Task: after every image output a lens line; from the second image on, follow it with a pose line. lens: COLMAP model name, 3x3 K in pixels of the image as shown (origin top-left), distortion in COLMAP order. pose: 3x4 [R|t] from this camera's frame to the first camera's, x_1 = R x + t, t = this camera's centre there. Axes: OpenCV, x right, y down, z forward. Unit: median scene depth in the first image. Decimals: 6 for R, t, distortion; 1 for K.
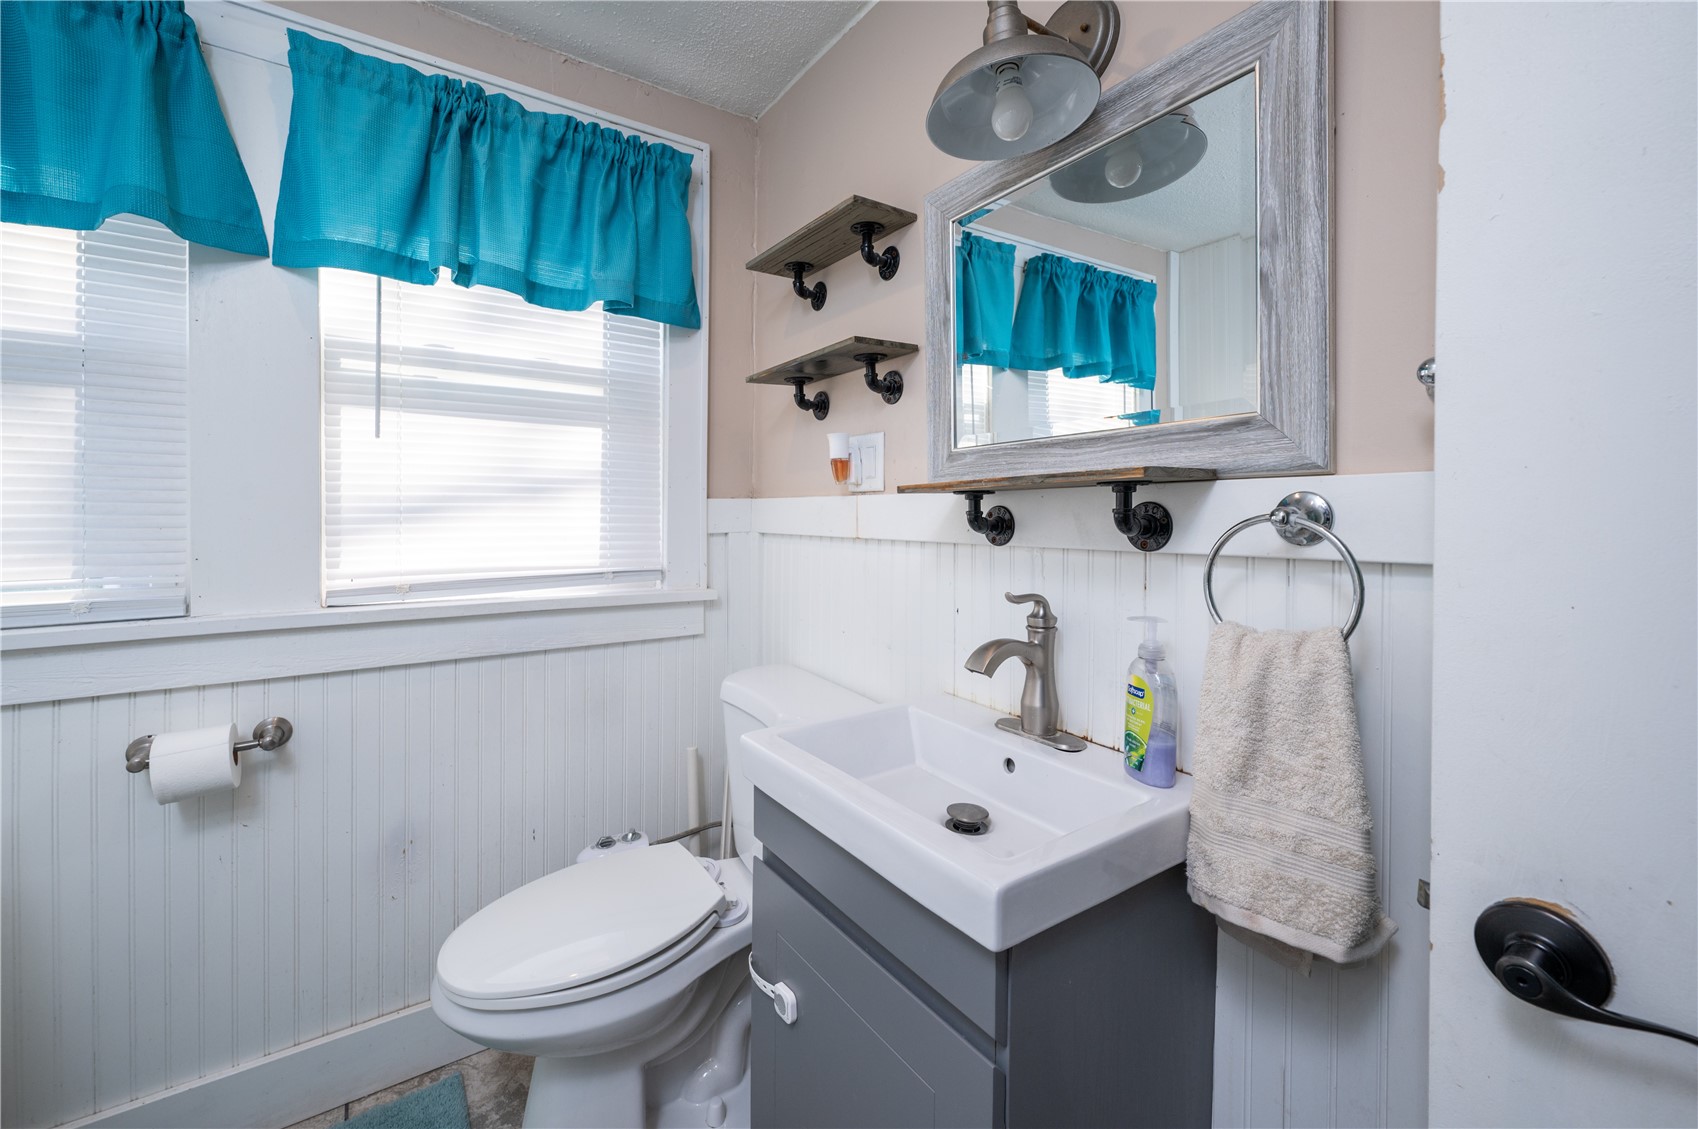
lens RADIAL K [[679.0, 0, 816.3], [0, 679.0, 519.6], [0, 0, 1]] dist [-0.000371, 0.001048]
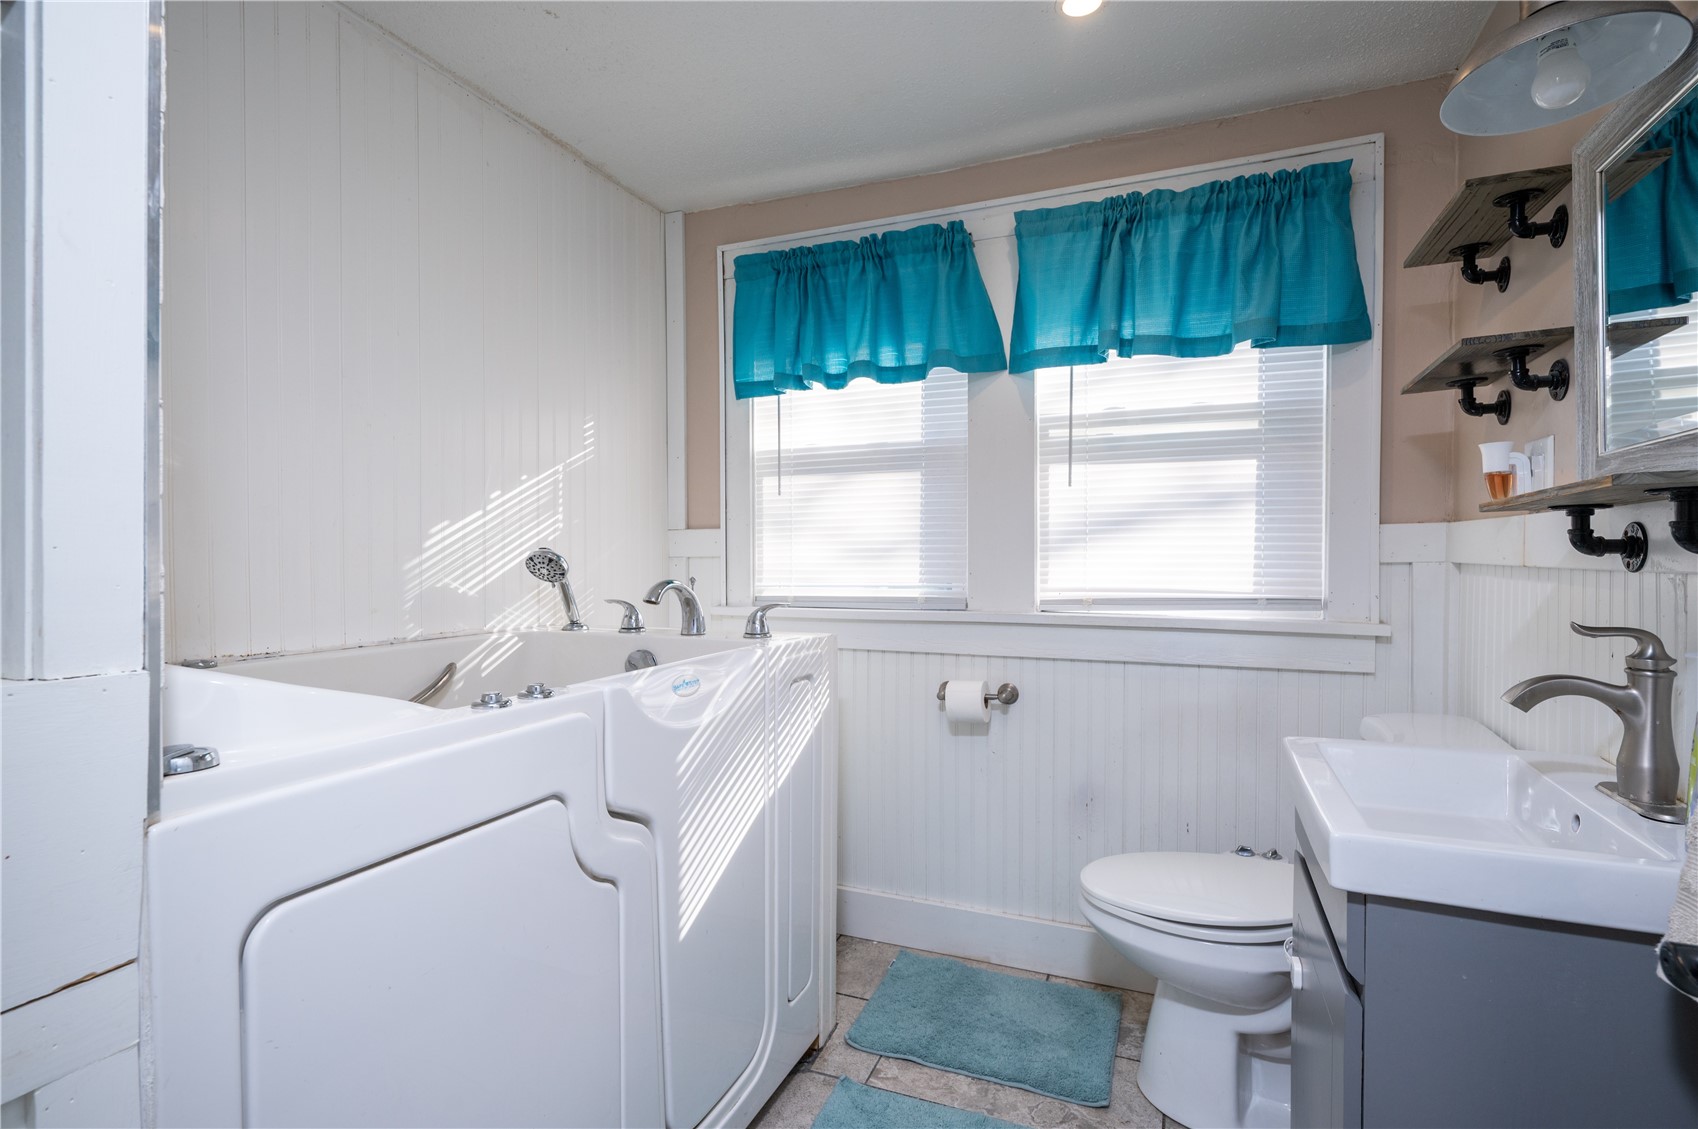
lens RADIAL K [[824.5, 0, 849.3], [0, 824.5, 559.6], [0, 0, 1]] dist [0.001982, 0.000014]
pose [[0.551249, 0.004747, -0.834328, 0.457647], [-0.004293, 0.999987, 0.002853, 0.020420], [0.834330, 0.002010, 0.551262, -0.245819]]
